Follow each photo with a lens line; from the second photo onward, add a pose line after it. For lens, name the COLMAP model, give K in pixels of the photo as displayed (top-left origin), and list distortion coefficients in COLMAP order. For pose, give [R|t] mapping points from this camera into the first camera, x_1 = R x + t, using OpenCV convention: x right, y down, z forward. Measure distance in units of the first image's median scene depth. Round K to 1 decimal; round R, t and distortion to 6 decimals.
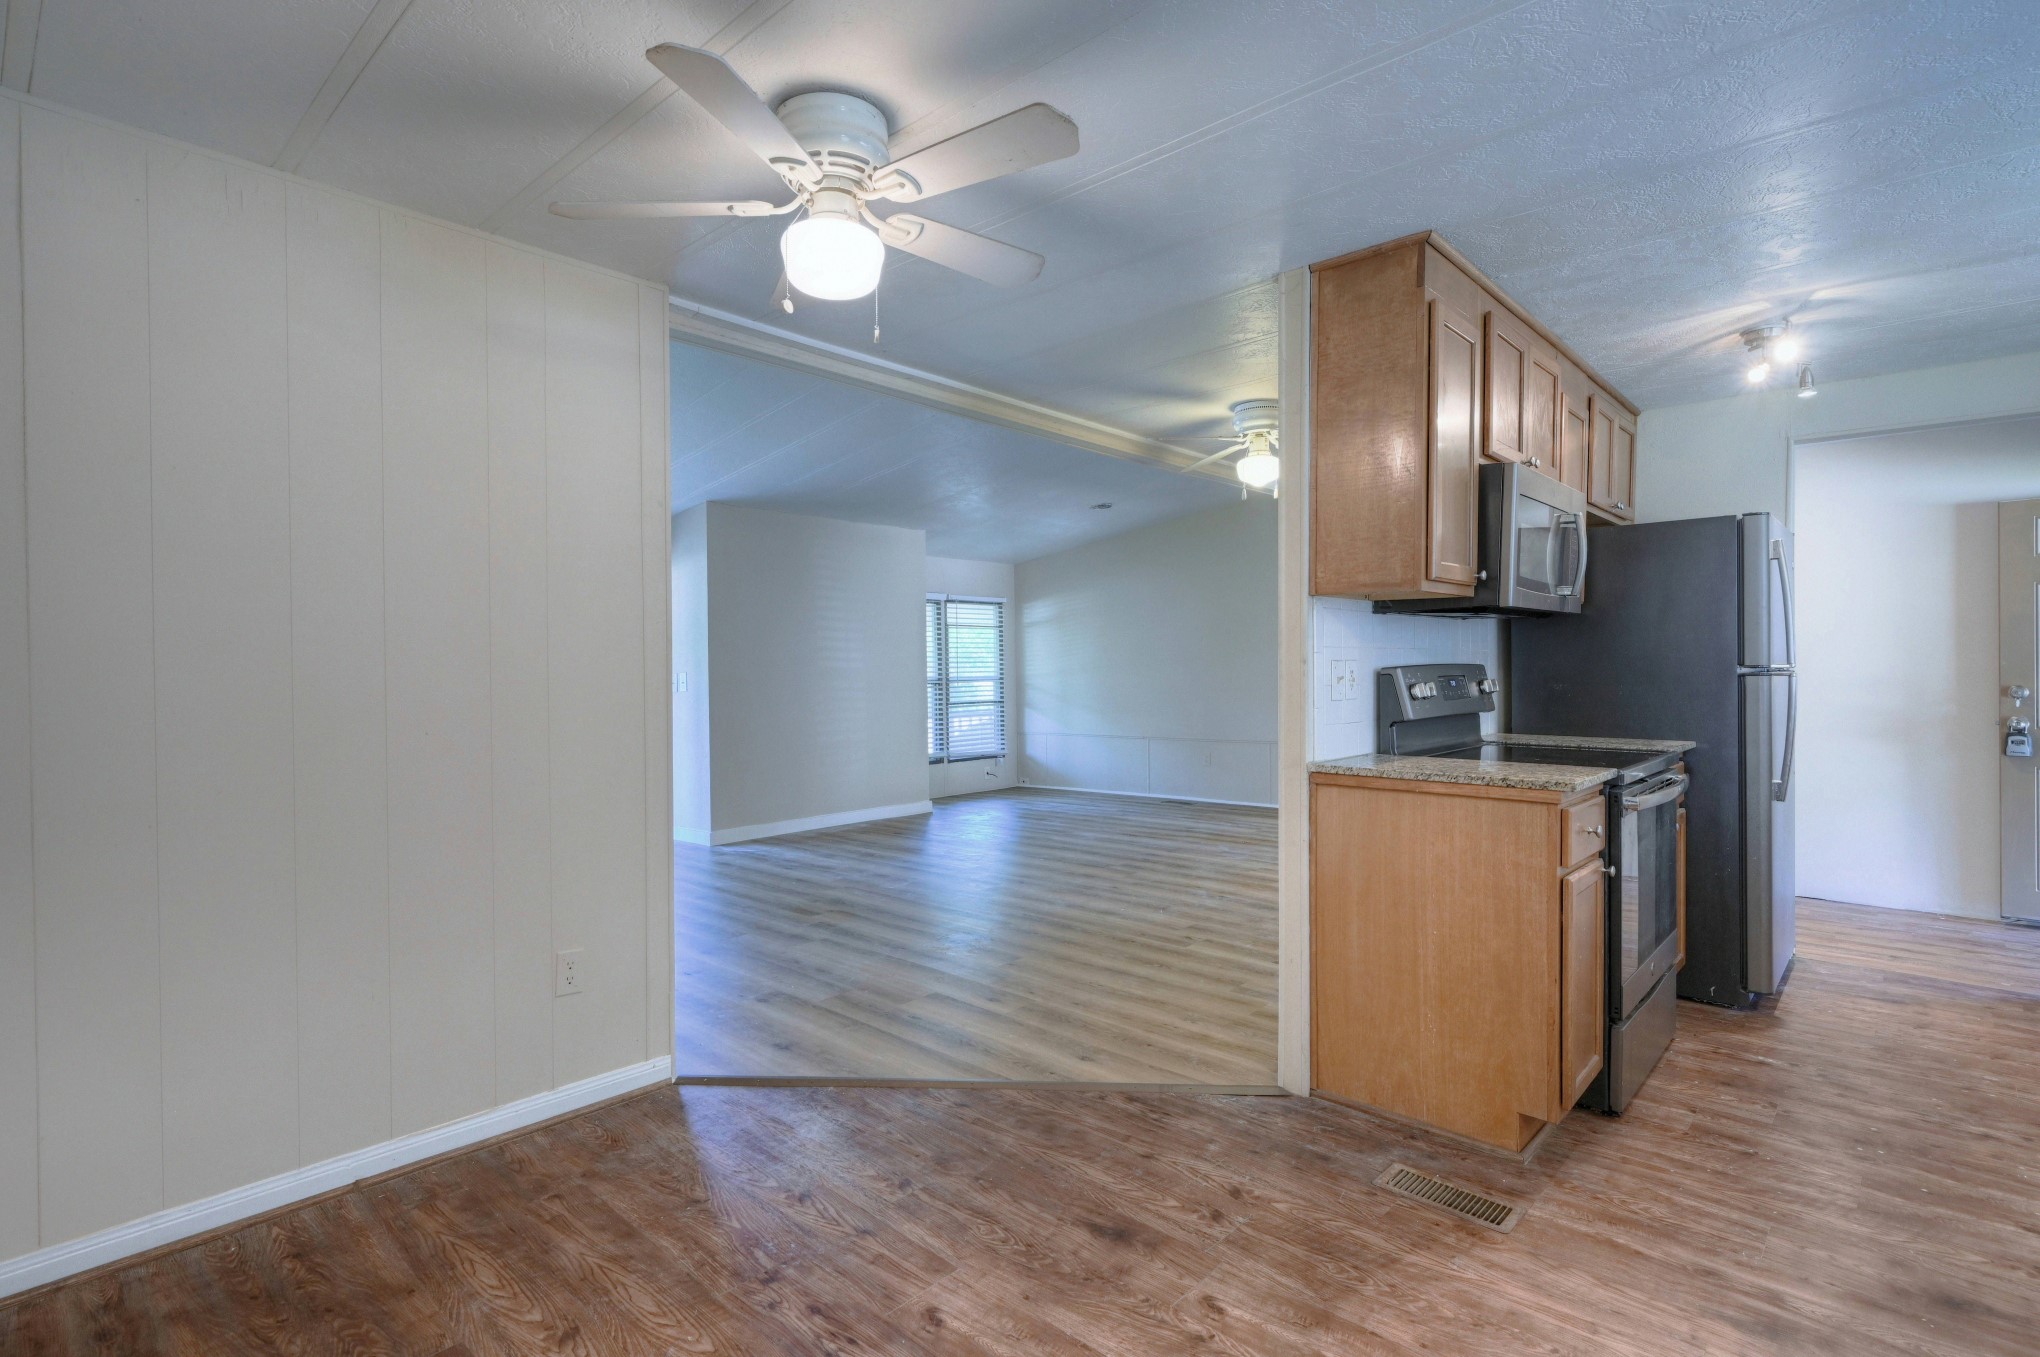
lens RADIAL K [[1002.7, 0, 1031.7], [0, 1002.7, 679.7], [0, 0, 1]] dist [-0.004165, 0.000112]
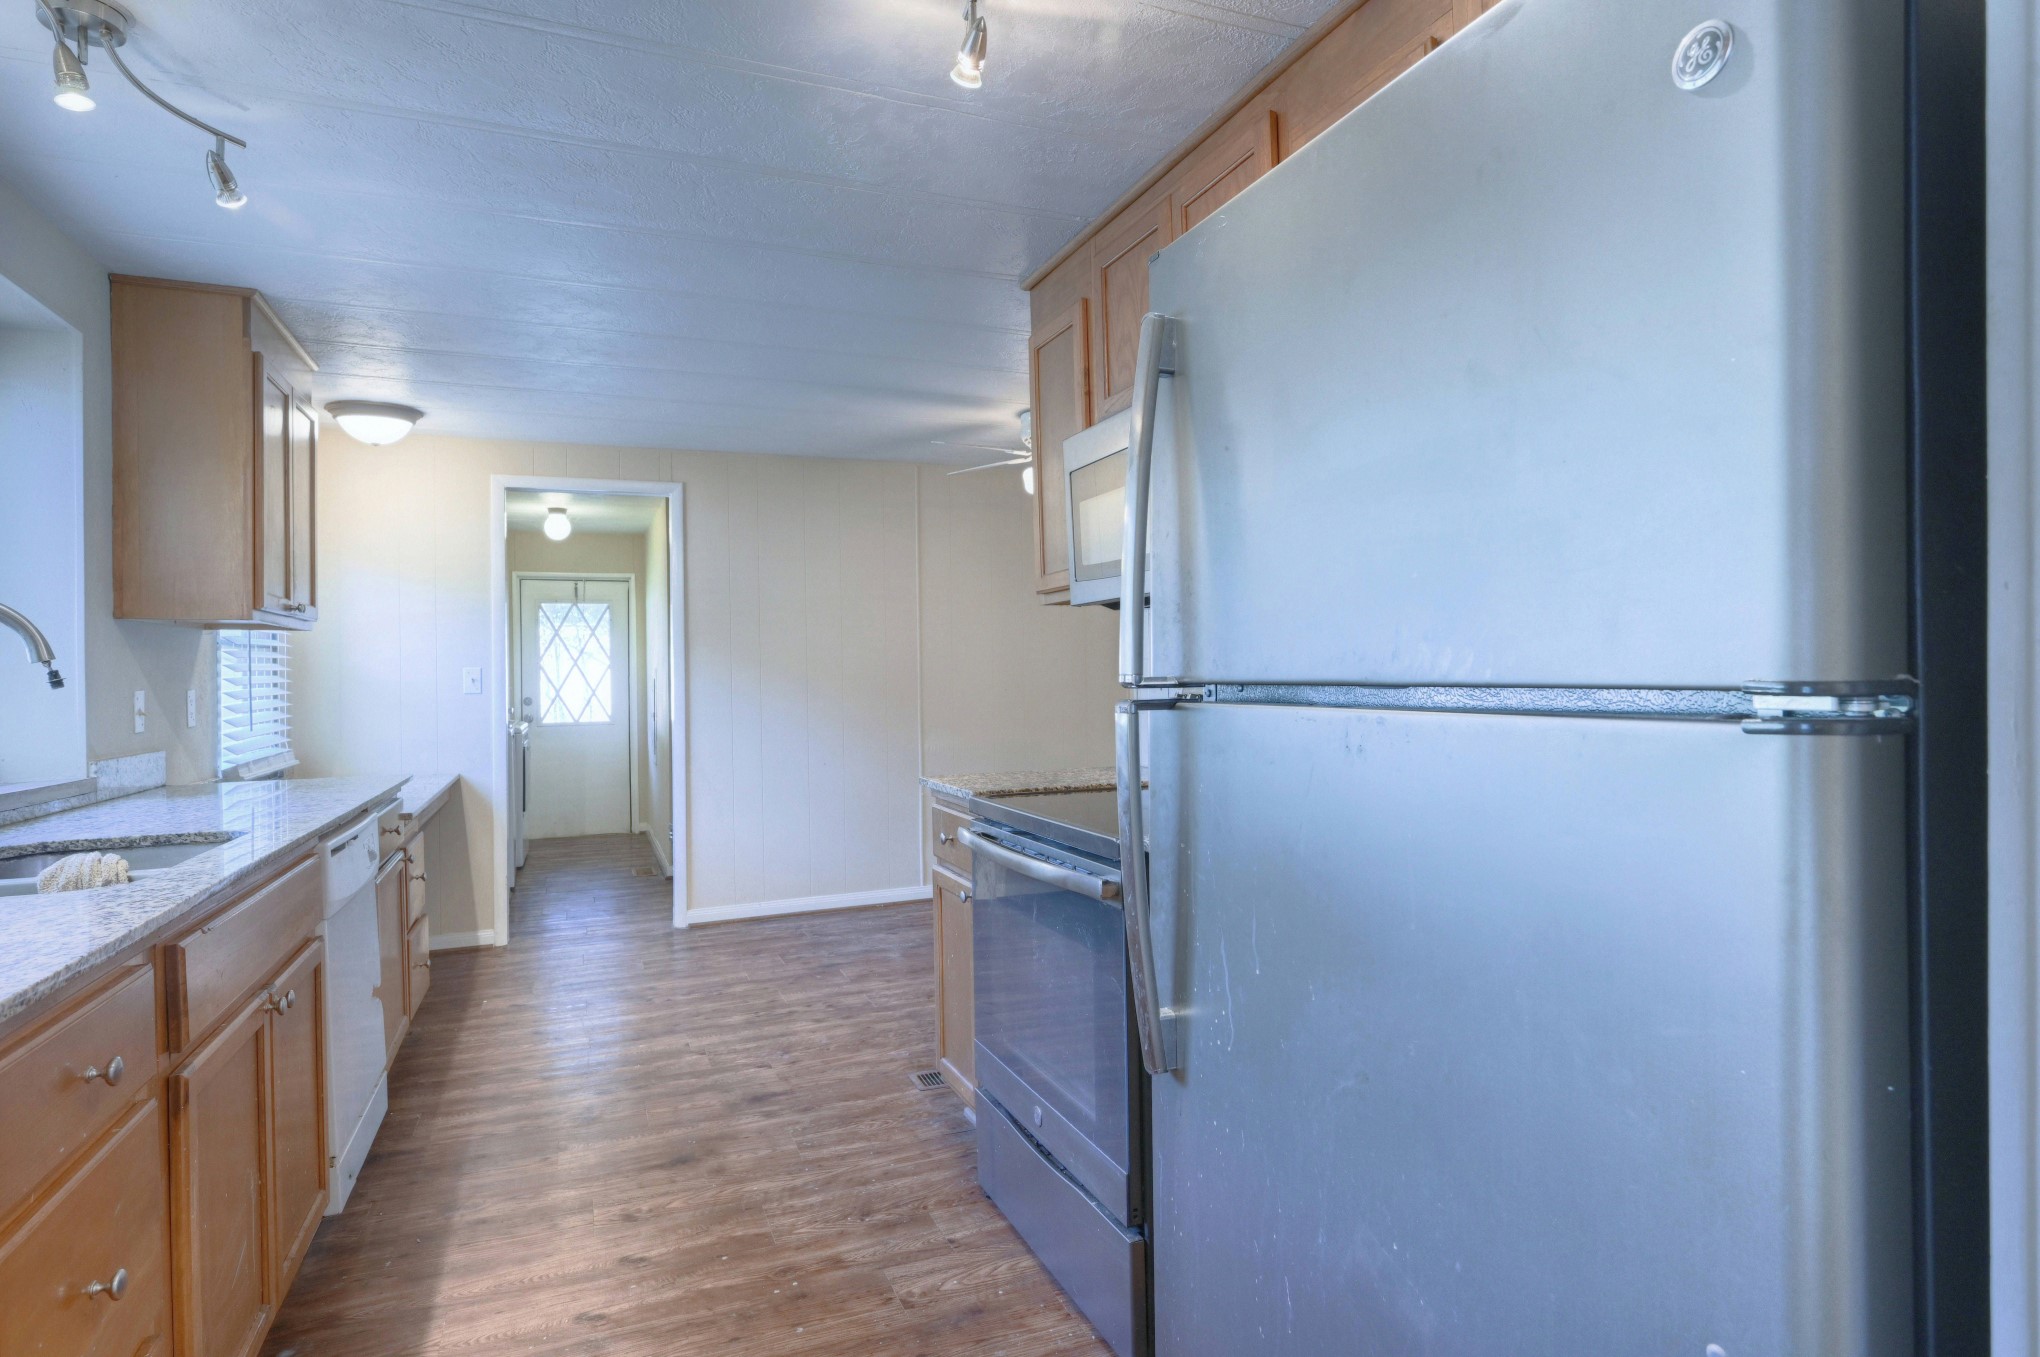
lens RADIAL K [[1070.3, 0, 1022.3], [0, 1070.3, 673.0], [0, 0, 1]] dist [0.004114, 0.000293]
pose [[-0.428775, 0.006585, -0.903387, 1.873855], [-0.001145, 0.999969, 0.007833, -0.050960], [0.903410, 0.004393, -0.428754, 1.876399]]
